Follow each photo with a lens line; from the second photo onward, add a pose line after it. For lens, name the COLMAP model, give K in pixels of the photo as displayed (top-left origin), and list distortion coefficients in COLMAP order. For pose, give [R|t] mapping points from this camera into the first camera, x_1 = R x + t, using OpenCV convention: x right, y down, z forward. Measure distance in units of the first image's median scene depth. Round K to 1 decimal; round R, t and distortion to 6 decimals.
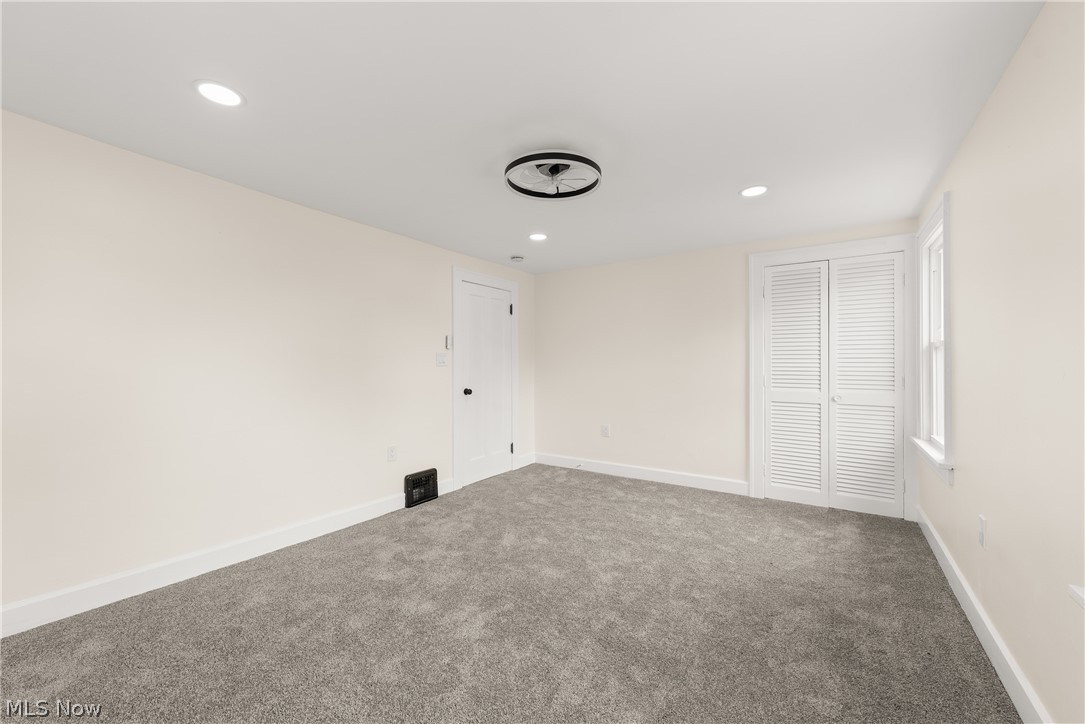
lens RADIAL K [[435.7, 0, 534.2], [0, 435.7, 363.0], [0, 0, 1]] dist [0.007943, -0.002671]
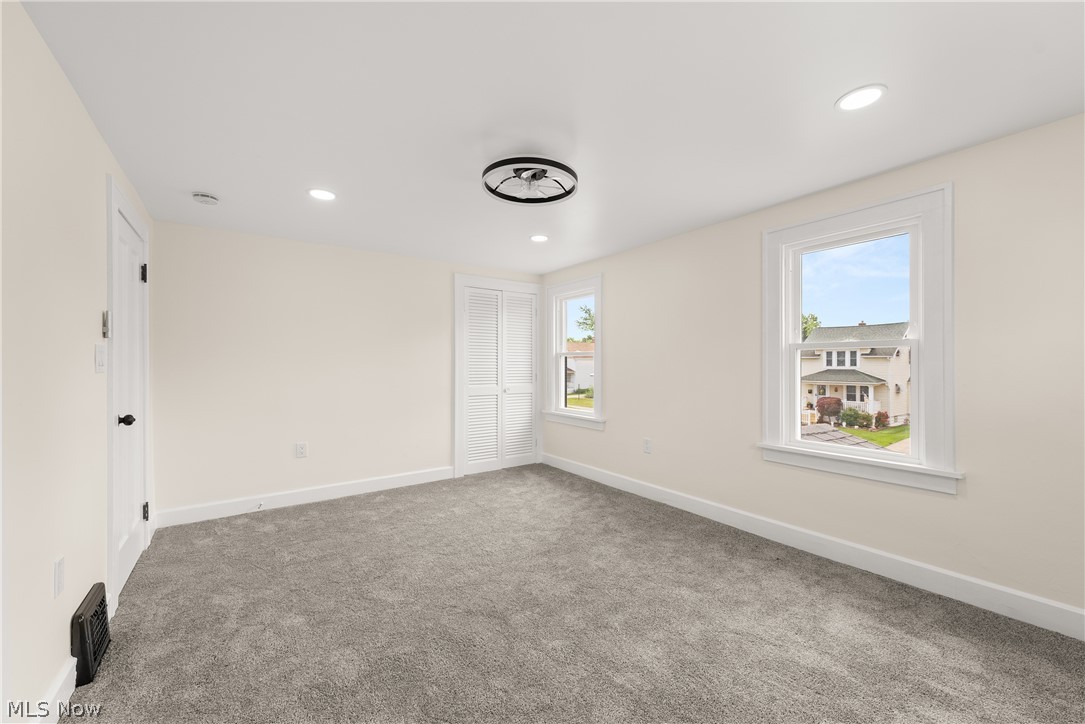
lens RADIAL K [[435.7, 0, 538.0], [0, 435.7, 362.8], [0, 0, 1]] dist [0.007943, -0.002671]
pose [[0.335192, 0.004875, 0.942137, -0.554383], [0.004486, 0.999967, -0.006770, 0.002746], [-0.942139, 0.006496, 0.335159, 0.397828]]
